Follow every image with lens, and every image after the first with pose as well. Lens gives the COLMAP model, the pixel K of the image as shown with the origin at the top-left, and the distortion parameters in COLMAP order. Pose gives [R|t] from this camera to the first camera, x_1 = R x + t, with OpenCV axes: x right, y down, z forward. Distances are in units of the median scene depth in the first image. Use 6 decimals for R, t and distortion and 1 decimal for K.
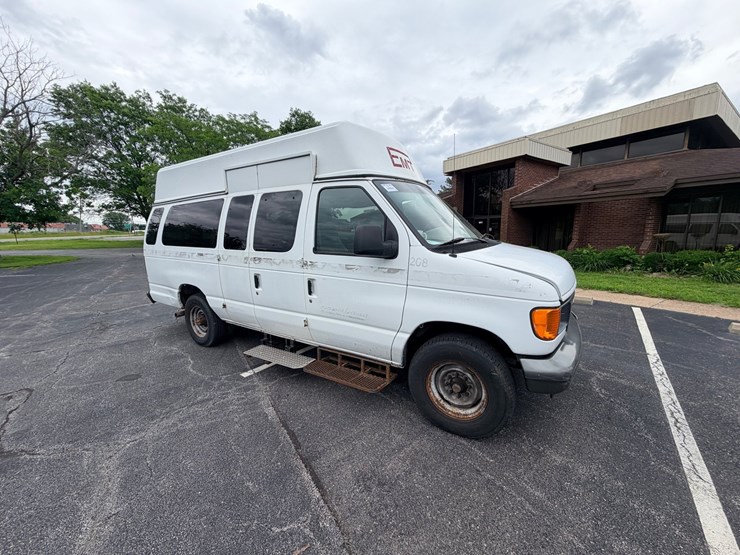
lens RADIAL K [[294.0, 0, 369.3], [0, 294.0, 277.1], [0, 0, 1]] dist [0.000960, -0.000368]
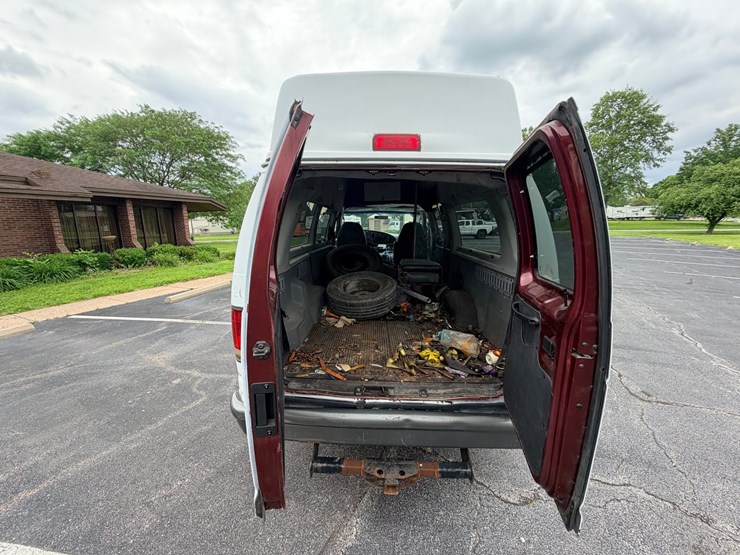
lens RADIAL K [[294.0, 0, 370.2], [0, 294.0, 274.9], [0, 0, 1]] dist [0.000200, 0.000160]
pose [[-0.512981, -0.127920, 0.848815, -1.580897], [0.144884, 0.961744, 0.232500, -0.380239], [-0.846085, 0.242248, -0.474823, 2.259420]]
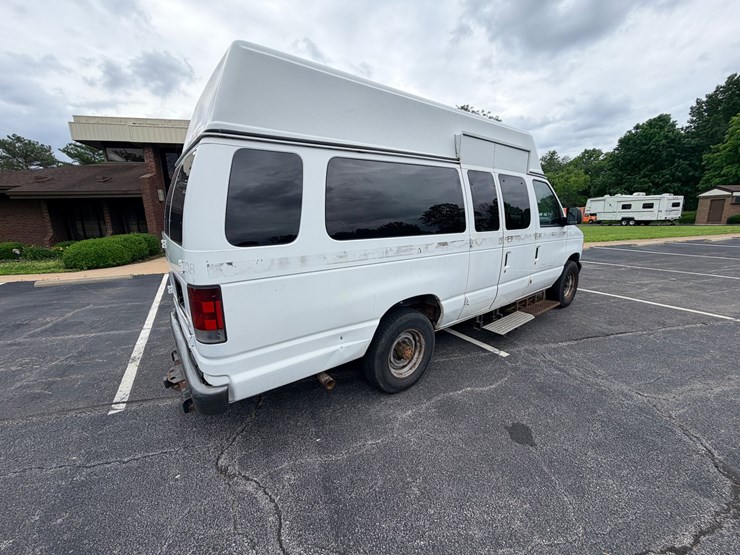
lens RADIAL K [[294.6, 0, 369.3], [0, 294.6, 277.0], [0, 0, 1]] dist [0.001221, 0.000070]
pose [[0.342770, -0.186912, 0.920637, -1.685912], [0.158801, 0.977432, 0.139318, -0.163974], [-0.925900, 0.098444, 0.364716, 1.194272]]
